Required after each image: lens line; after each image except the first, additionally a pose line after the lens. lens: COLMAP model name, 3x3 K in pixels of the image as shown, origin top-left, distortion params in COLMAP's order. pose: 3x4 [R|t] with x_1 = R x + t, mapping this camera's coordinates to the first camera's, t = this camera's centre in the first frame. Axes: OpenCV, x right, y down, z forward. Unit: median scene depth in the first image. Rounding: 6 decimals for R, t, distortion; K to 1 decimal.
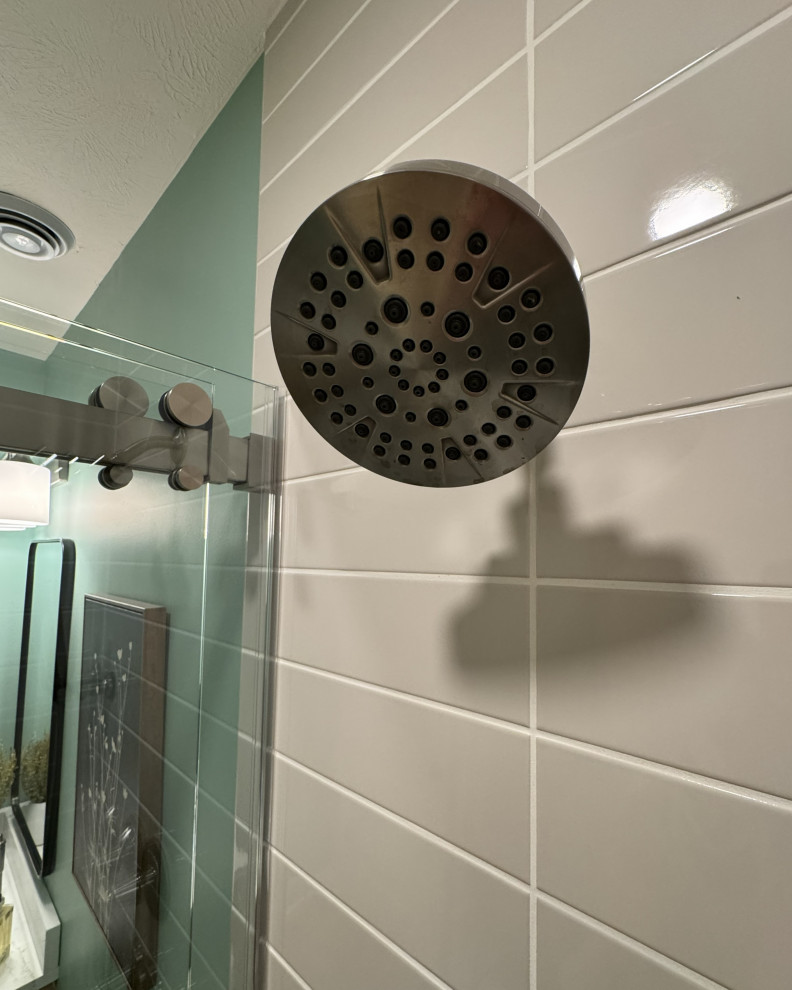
lens RADIAL K [[459.8, 0, 394.3], [0, 459.8, 531.6], [0, 0, 1]] dist [-0.000039, 0.000221]
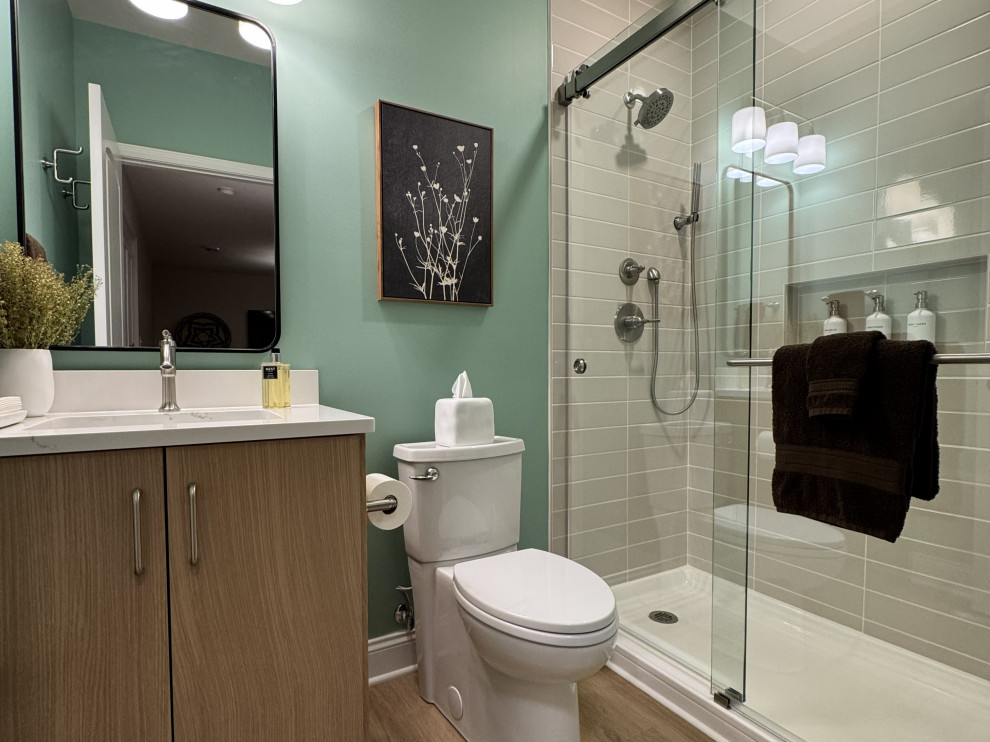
lens RADIAL K [[525.5, 0, 495.1], [0, 525.5, 392.5], [0, 0, 1]] dist [-0.002382, -0.000129]
pose [[0.272105, -0.056481, 0.960609, -8.852116], [-0.048580, 0.996197, 0.072334, 3.633035], [-0.961041, -0.066349, 0.268326, 0.831809]]
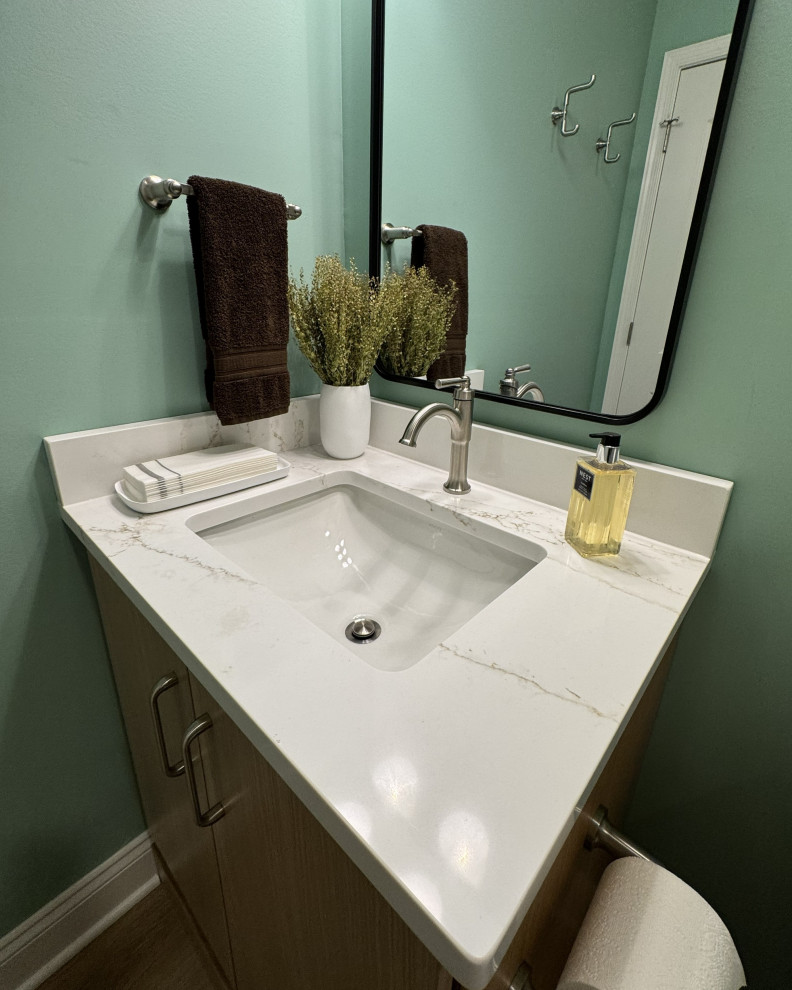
lens RADIAL K [[470.3, 0, 409.5], [0, 470.3, 460.5], [0, 0, 1]] dist [-0.001721, -0.000096]
pose [[0.999316, 0.009667, 0.035696, -5.118422], [-0.022878, 0.919964, 0.391335, 2.899489], [-0.029056, -0.391884, 0.919556, 2.461284]]
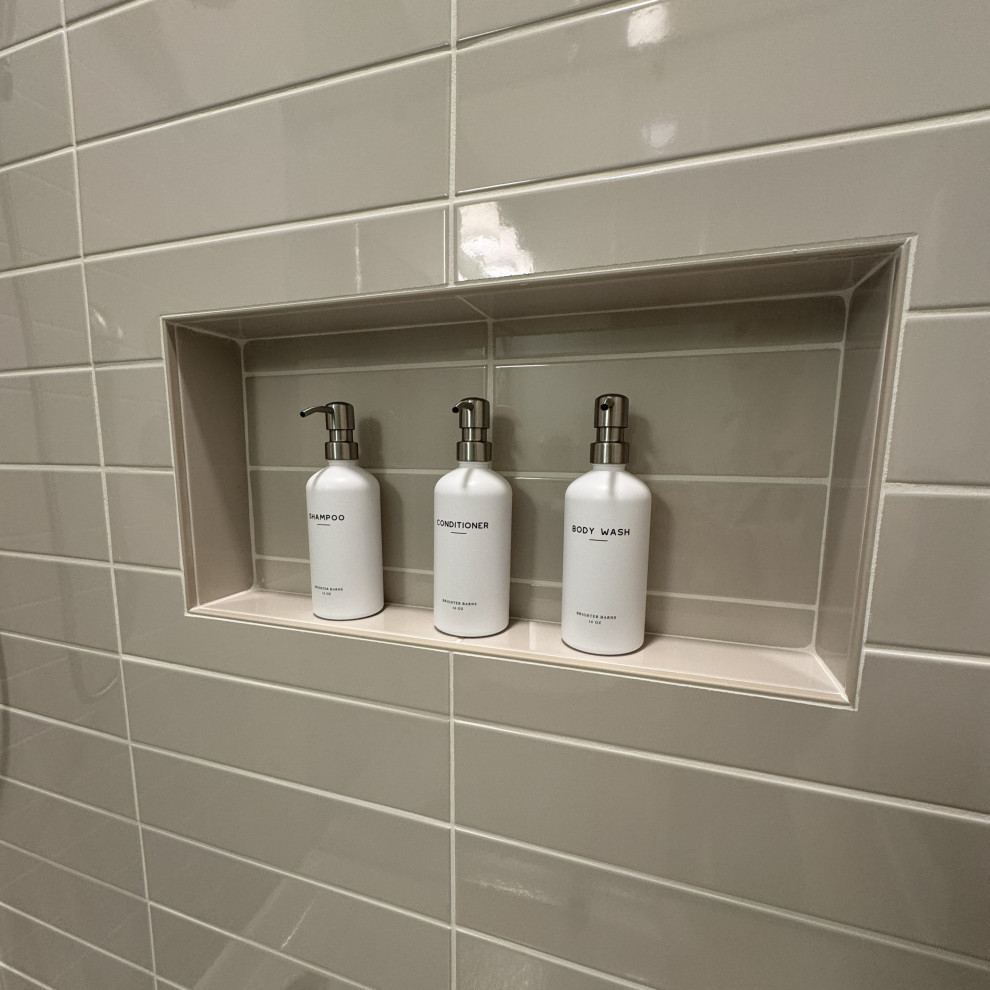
lens RADIAL K [[570.1, 0, 493.0], [0, 570.1, 526.0], [0, 0, 1]] dist [-0.001117, -0.000103]
pose [[-0.413957, -0.156888, 0.896675, -2.383750], [-0.068586, 0.987612, 0.141136, 2.730380], [-0.907709, -0.003076, -0.419589, -1.404833]]
